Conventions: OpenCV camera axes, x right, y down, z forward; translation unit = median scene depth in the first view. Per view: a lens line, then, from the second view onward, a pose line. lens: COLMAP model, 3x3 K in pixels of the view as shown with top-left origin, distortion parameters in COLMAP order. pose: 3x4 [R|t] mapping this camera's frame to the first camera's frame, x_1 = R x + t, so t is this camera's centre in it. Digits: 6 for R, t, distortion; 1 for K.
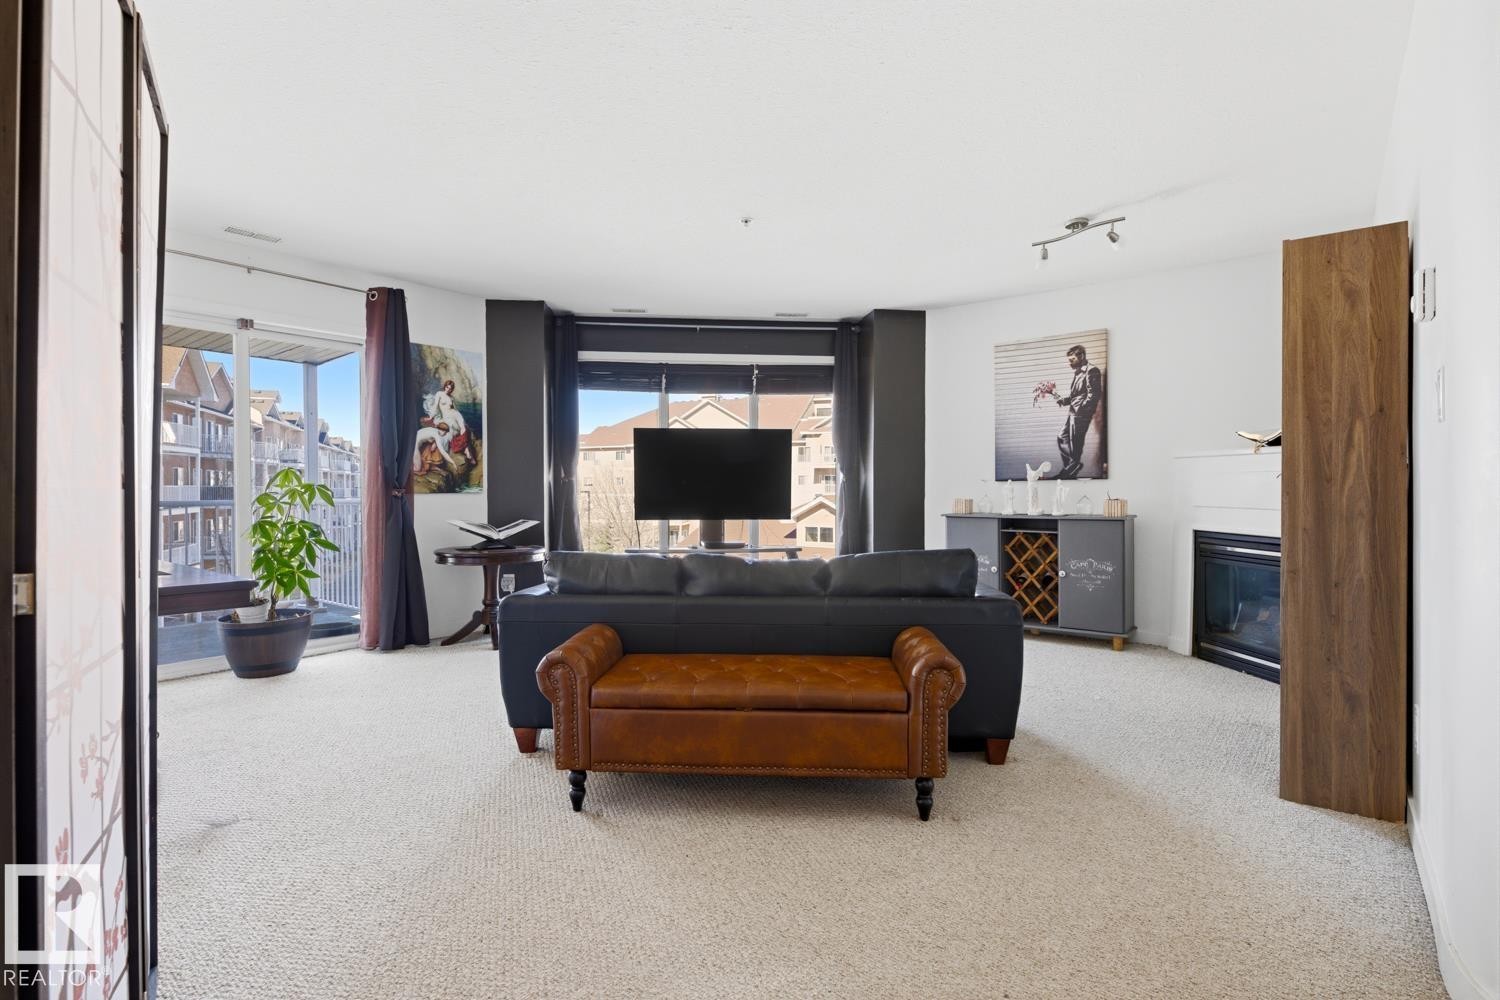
lens RADIAL K [[722.7, 0, 754.6], [0, 722.7, 497.8], [0, 0, 1]] dist [0.004936, 0.000339]
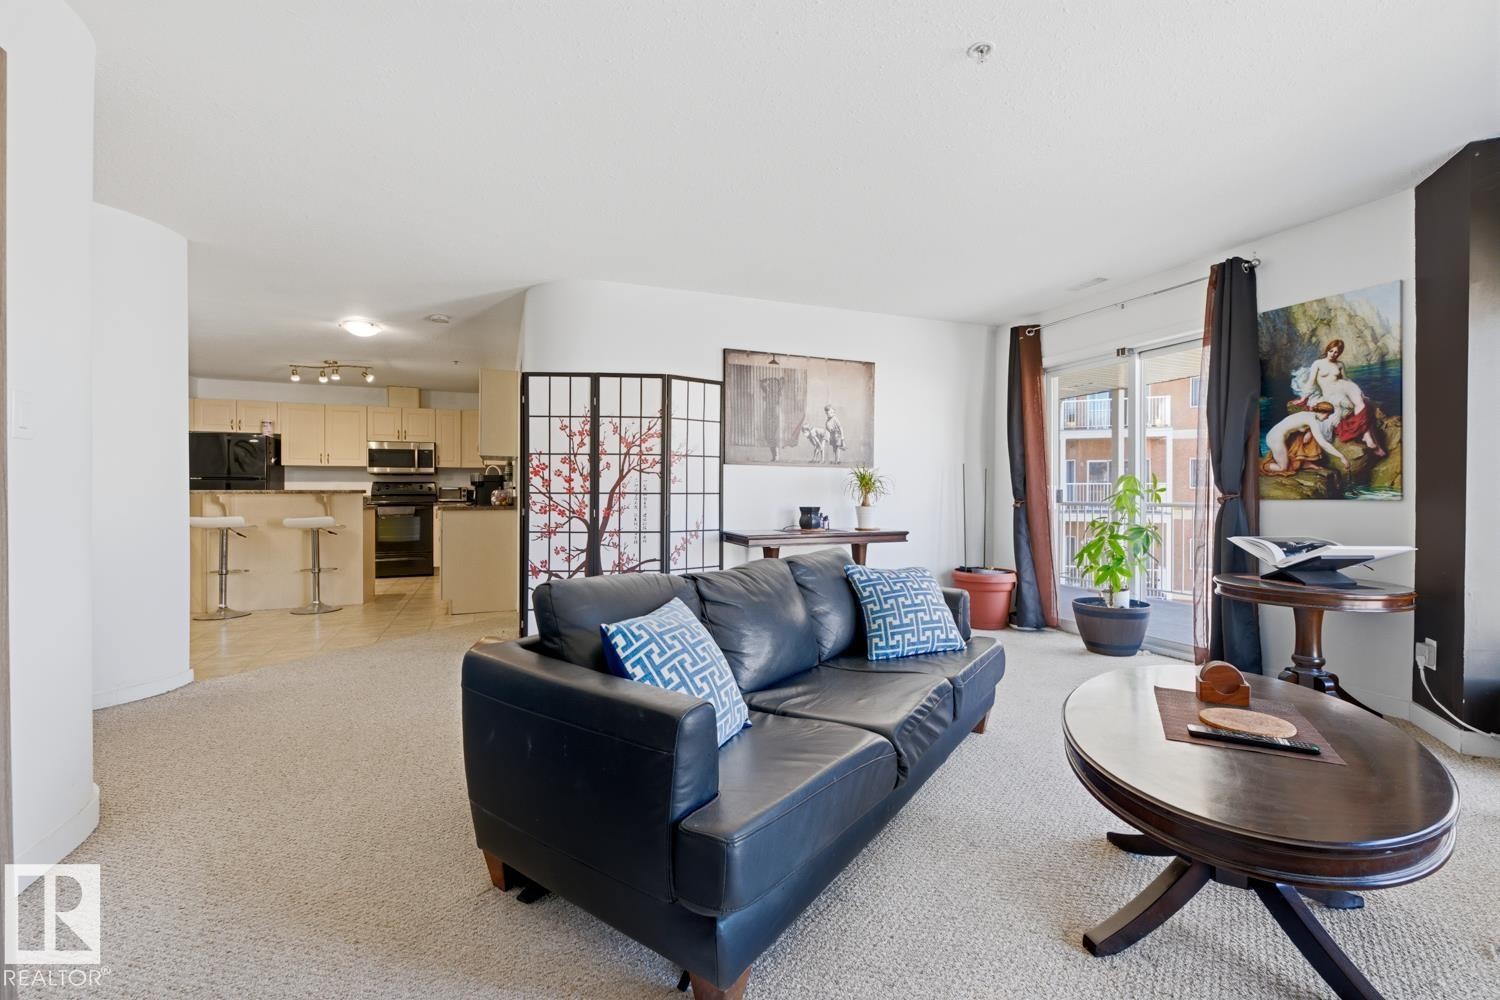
lens RADIAL K [[649.0, 0, 751.7], [0, 649.0, 493.9], [0, 0, 1]] dist [0.000199, -0.002697]
pose [[-0.501943, 0.001884, -0.864899, 0.413088], [-0.010196, 0.999915, 0.008095, -0.011741], [0.864841, 0.012882, -0.501881, 0.831100]]
